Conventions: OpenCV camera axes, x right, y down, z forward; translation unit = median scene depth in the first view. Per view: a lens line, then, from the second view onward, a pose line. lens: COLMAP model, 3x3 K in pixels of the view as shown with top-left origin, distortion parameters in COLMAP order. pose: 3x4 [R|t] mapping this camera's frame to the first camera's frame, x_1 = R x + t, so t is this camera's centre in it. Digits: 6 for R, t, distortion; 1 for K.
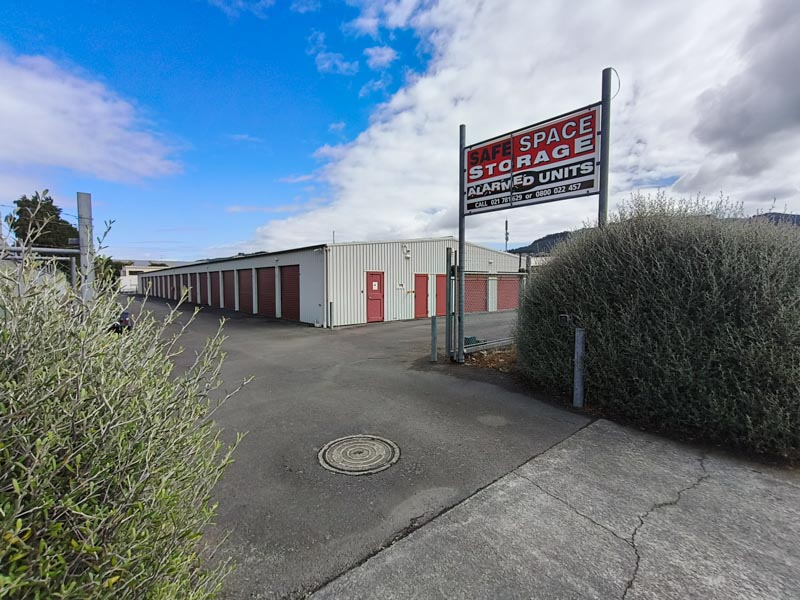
lens RADIAL K [[370.7, 0, 405.2], [0, 370.7, 299.3], [0, 0, 1]] dist [0.002046, -0.000080]
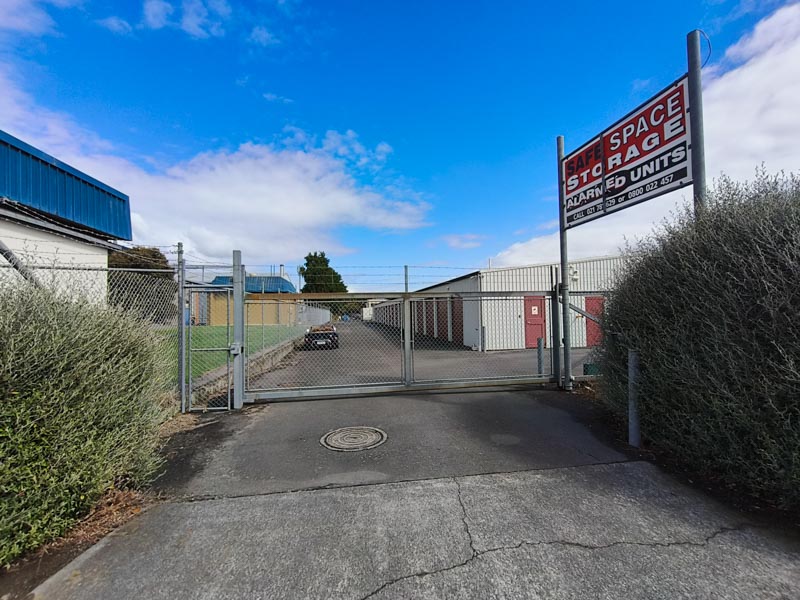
lens RADIAL K [[370.7, 0, 405.2], [0, 370.7, 299.3], [0, 0, 1]] dist [0.002046, -0.000080]
pose [[0.845834, -0.031459, -0.532517, 0.349866], [-0.010033, 0.997145, -0.074844, 0.024795], [0.533351, 0.068648, 0.843104, 0.014767]]
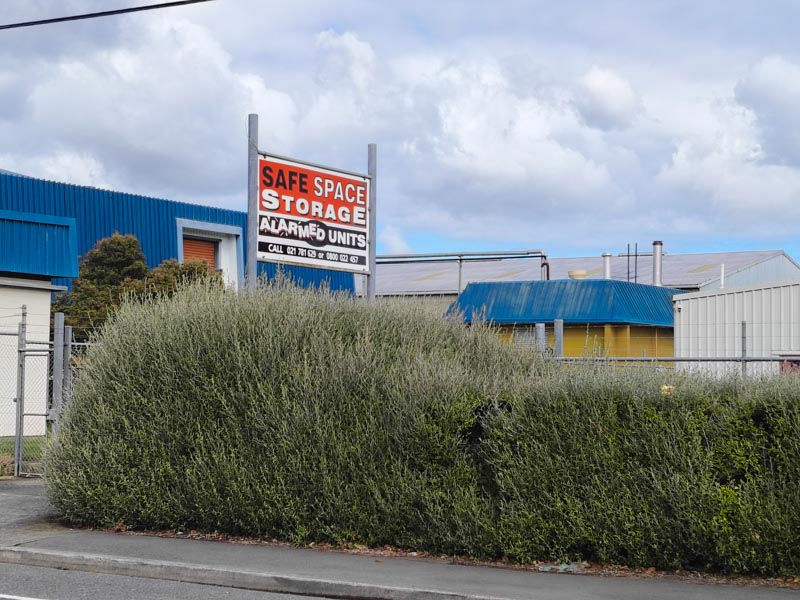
lens RADIAL K [[1522.9, 0, 400.0], [0, 1522.9, 300.0], [0, 0, 1]] dist [3.388134, 0.004463]
pose [[-0.240328, 0.048320, 0.969488, -2.879590], [0.034764, 0.998548, -0.041150, -0.032395], [-0.970069, 0.023814, -0.241659, 1.601372]]
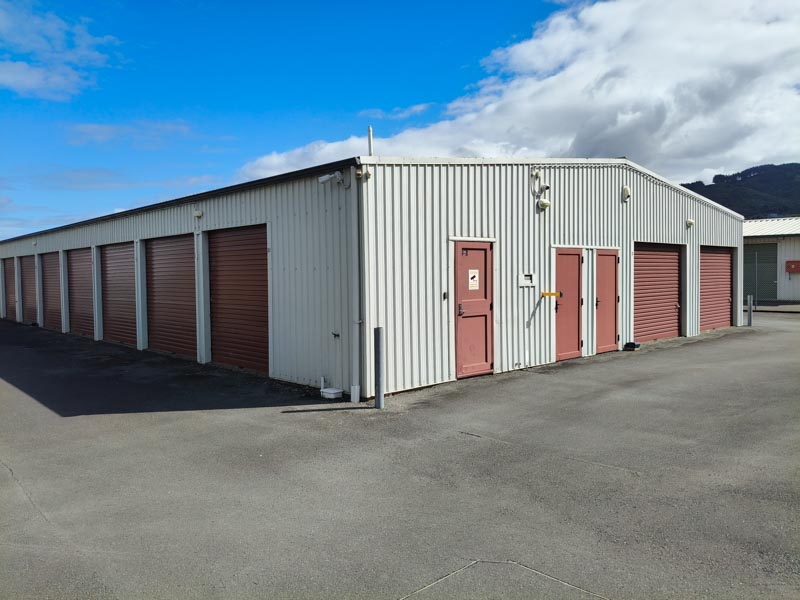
lens RADIAL K [[618.7, 0, 400.0], [0, 618.7, 300.0], [0, 0, 1]] dist [0.004385, 0.000450]
pose [[0.999638, -0.009995, 0.024962, -0.402359], [0.010125, 0.999936, -0.005072, -0.030798], [-0.024910, 0.005323, 0.999676, 0.901478]]
